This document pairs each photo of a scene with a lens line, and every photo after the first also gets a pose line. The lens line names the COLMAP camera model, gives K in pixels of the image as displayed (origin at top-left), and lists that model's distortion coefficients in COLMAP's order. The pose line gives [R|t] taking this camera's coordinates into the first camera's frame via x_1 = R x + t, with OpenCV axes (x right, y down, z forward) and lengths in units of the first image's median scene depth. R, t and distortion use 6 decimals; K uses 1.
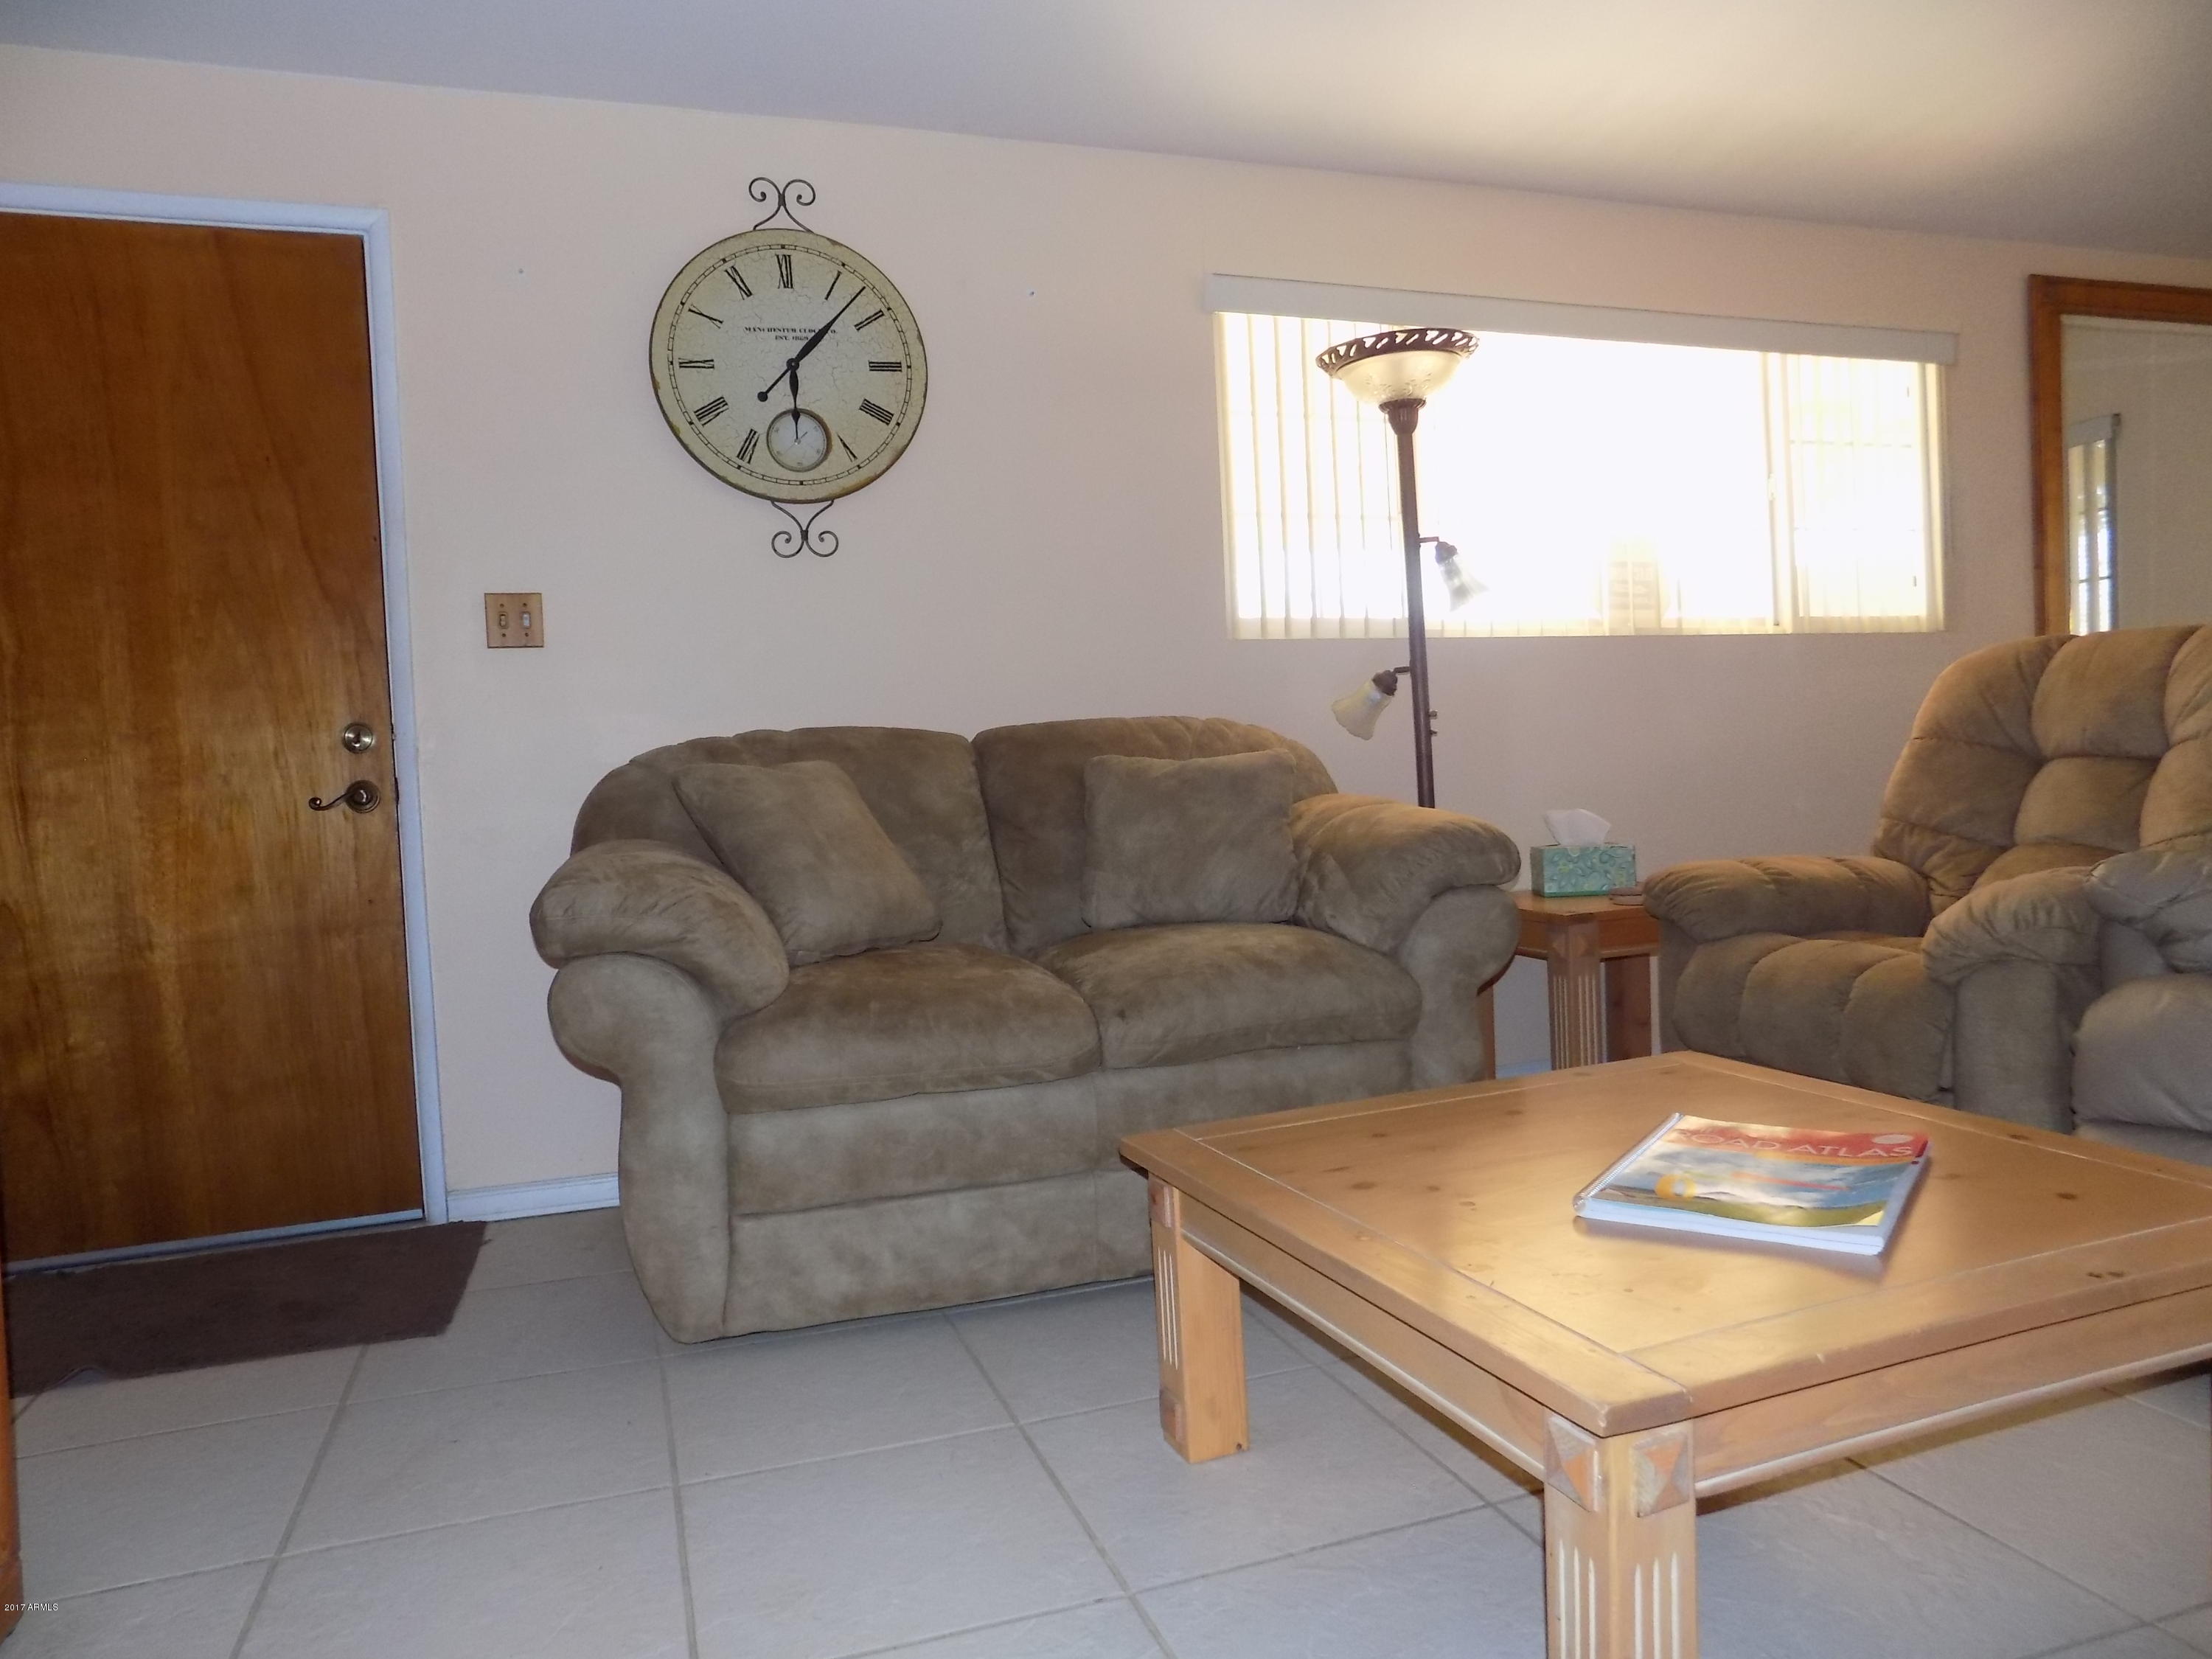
lens RADIAL K [[1498.8, 0, 1107.2], [0, 1498.8, 832.1], [0, 0, 1]] dist [-0.064499, 0.063419]
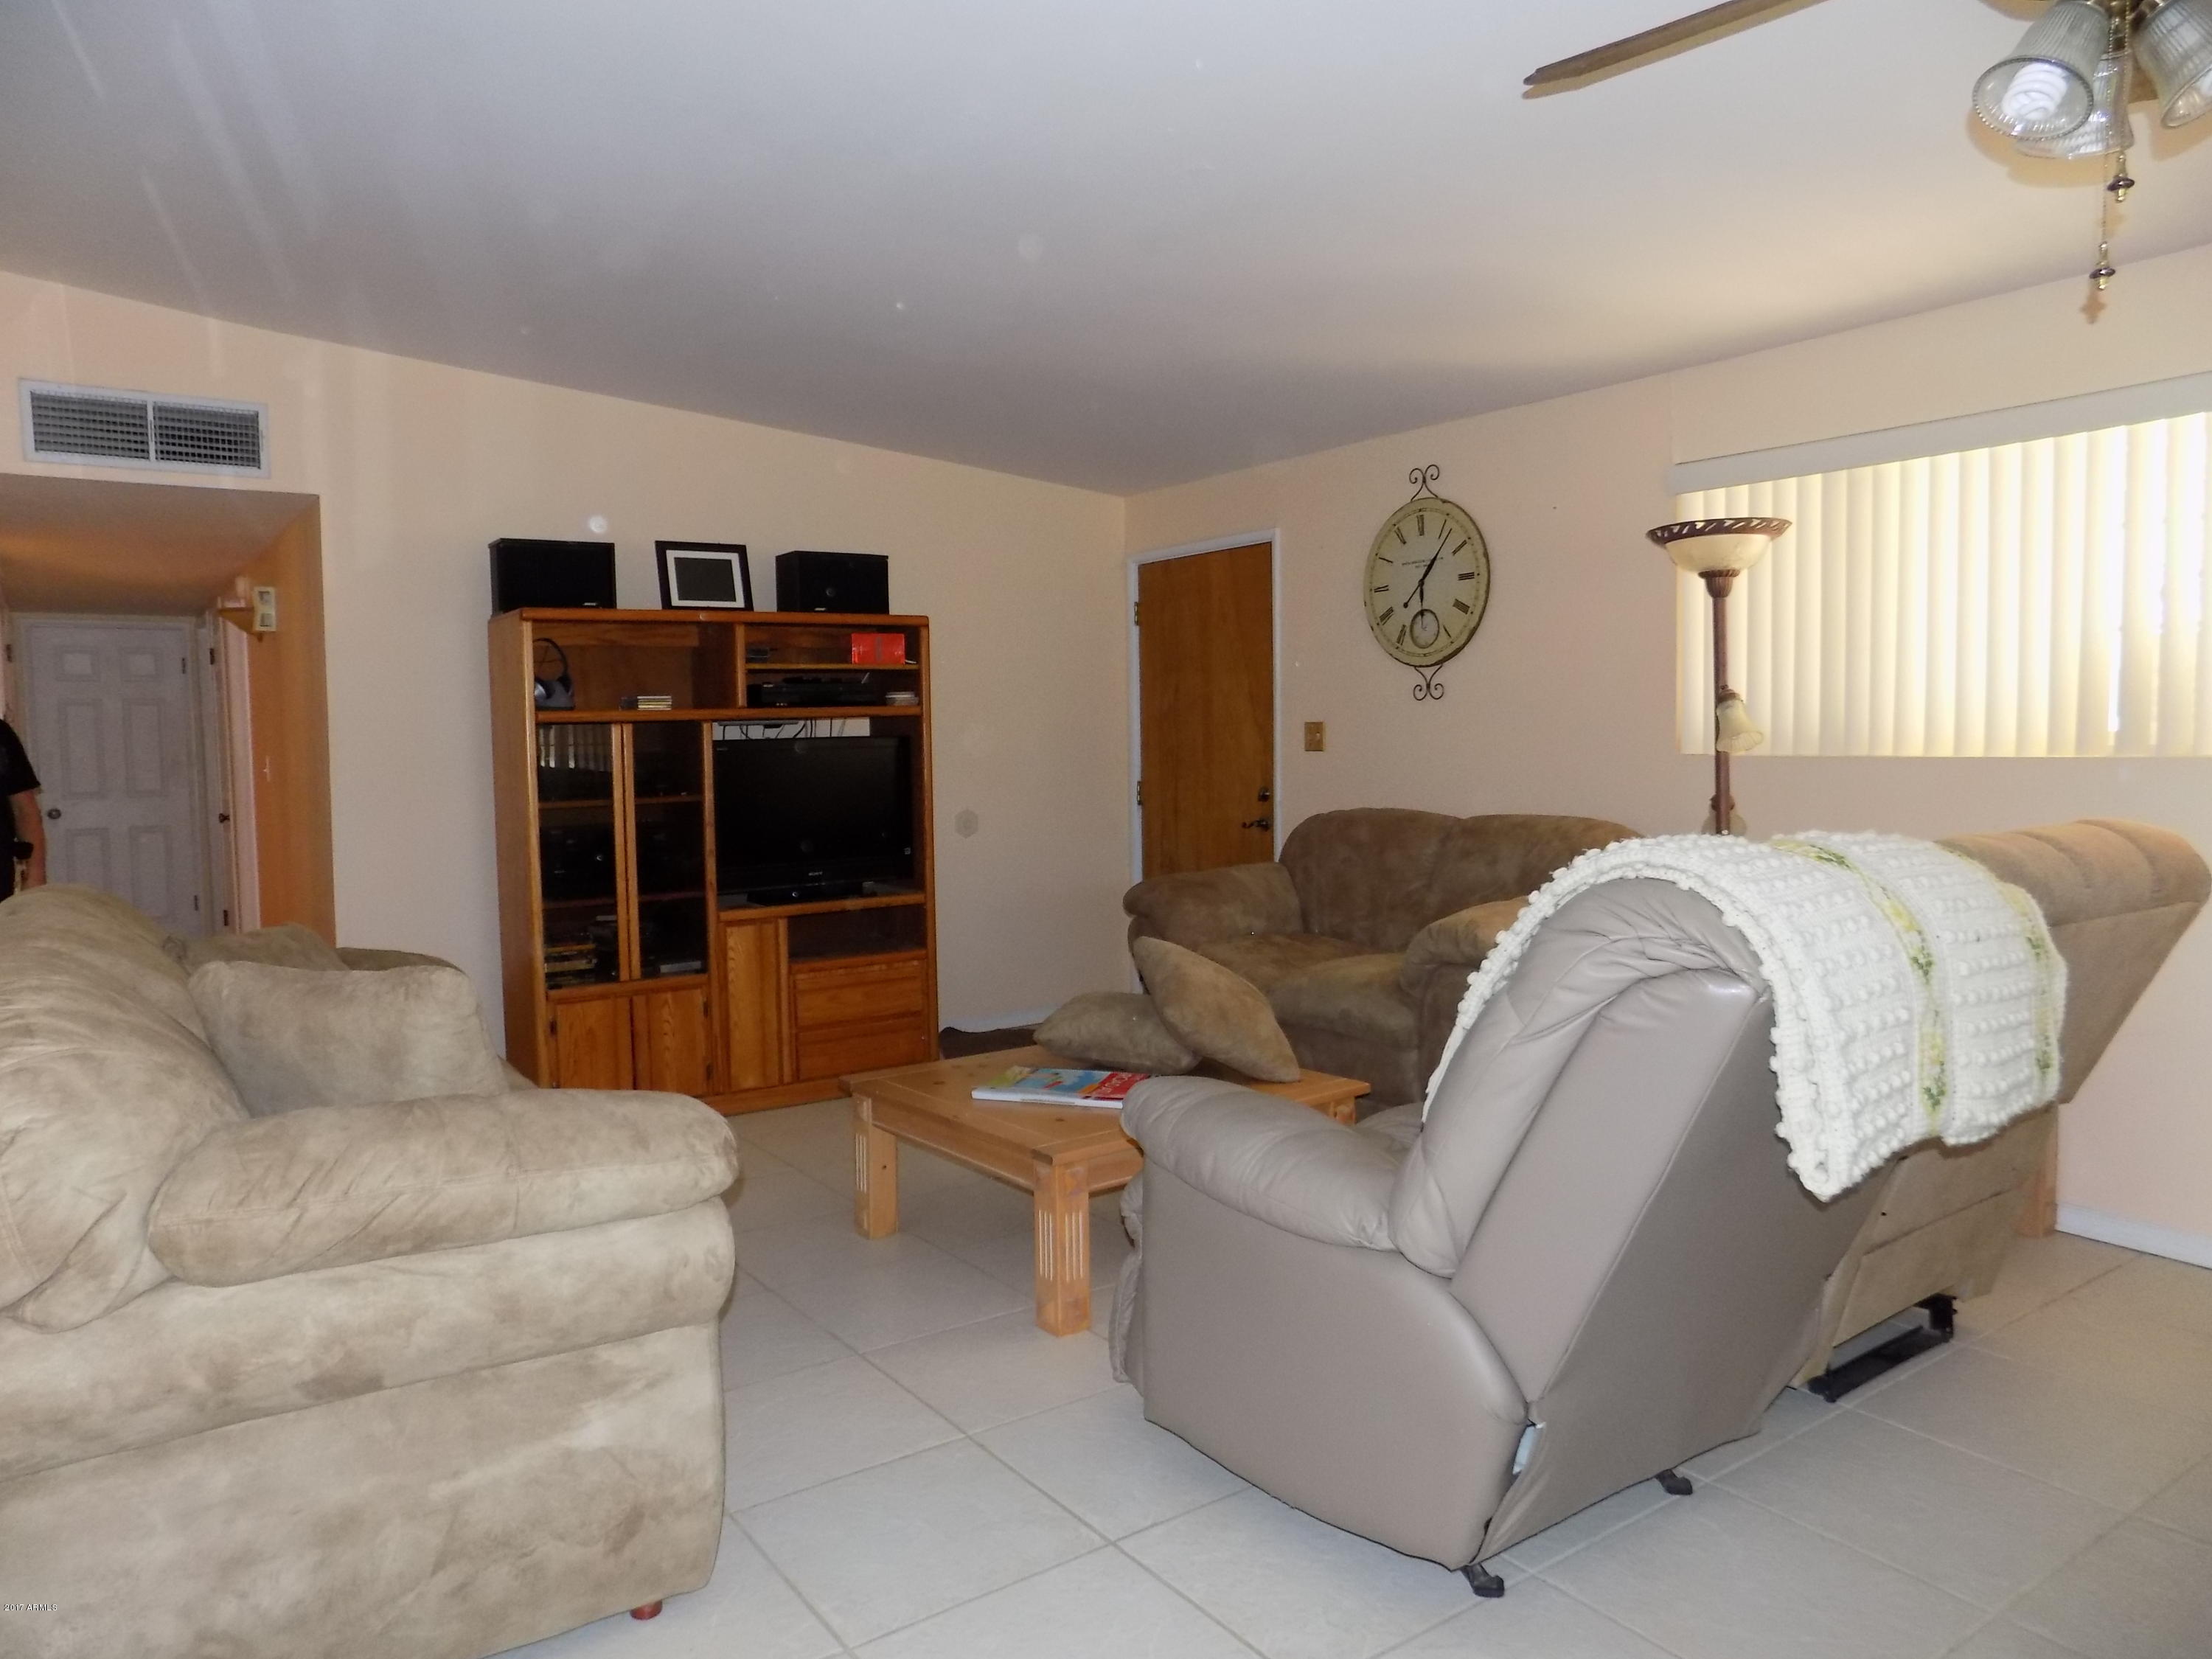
lens RADIAL K [[1498.8, 0, 1127.5], [0, 1498.8, 826.4], [0, 0, 1]] dist [-0.064499, 0.063419]
pose [[0.286668, 0.102411, -0.952541, 1.281048], [-0.037614, 0.994707, 0.095625, -0.192537], [0.957291, 0.008416, 0.289002, 0.219415]]
